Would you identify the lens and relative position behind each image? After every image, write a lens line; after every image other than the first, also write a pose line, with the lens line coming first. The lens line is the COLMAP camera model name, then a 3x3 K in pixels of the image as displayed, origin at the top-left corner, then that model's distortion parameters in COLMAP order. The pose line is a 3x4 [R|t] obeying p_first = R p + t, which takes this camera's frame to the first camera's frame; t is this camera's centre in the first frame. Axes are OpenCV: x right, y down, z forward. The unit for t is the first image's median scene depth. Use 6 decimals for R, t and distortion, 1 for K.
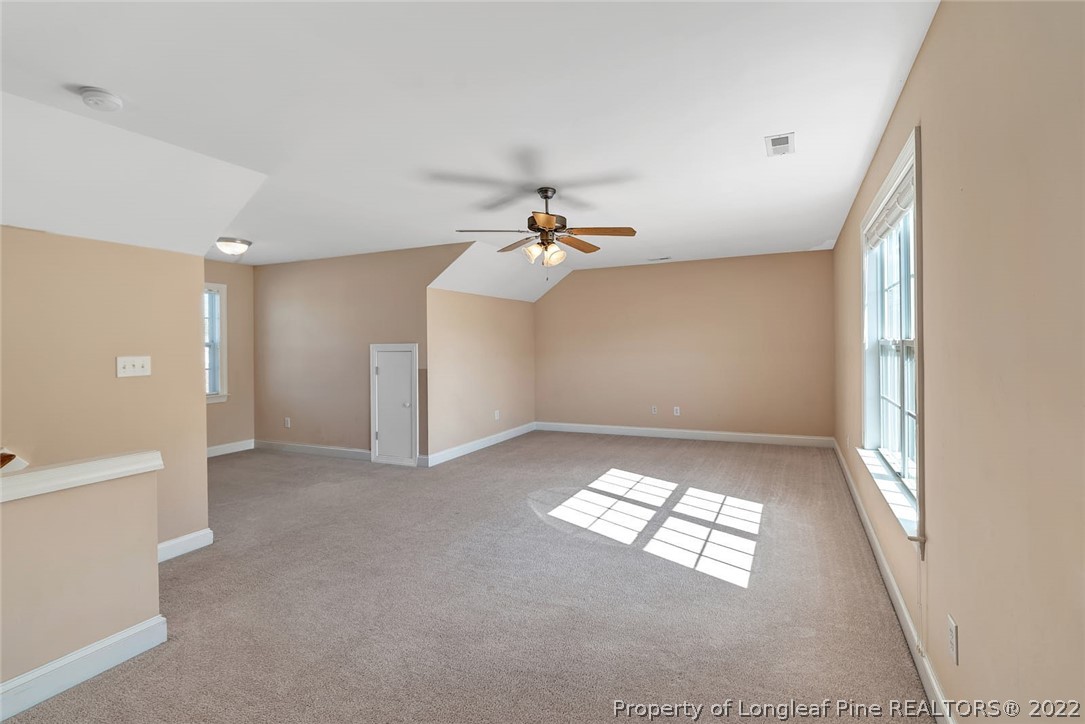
lens RADIAL K [[564.6, 0, 504.5], [0, 564.6, 354.6], [0, 0, 1]] dist [0.003093, 0.001802]
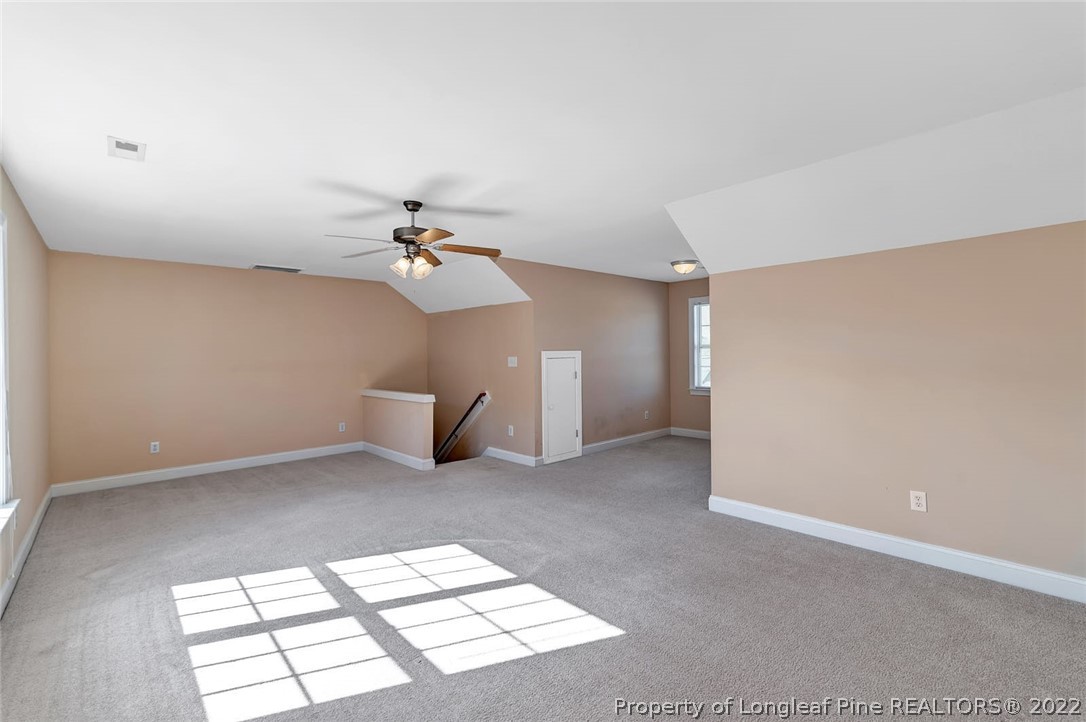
lens RADIAL K [[443.9, 0, 540.5], [0, 443.9, 353.2], [0, 0, 1]] dist [0.002829, 0.000128]
pose [[-0.319002, 0.019688, -0.947549, 0.759220], [0.003378, 0.999801, 0.019637, -0.037950], [0.947748, 0.003063, -0.319006, 1.469962]]
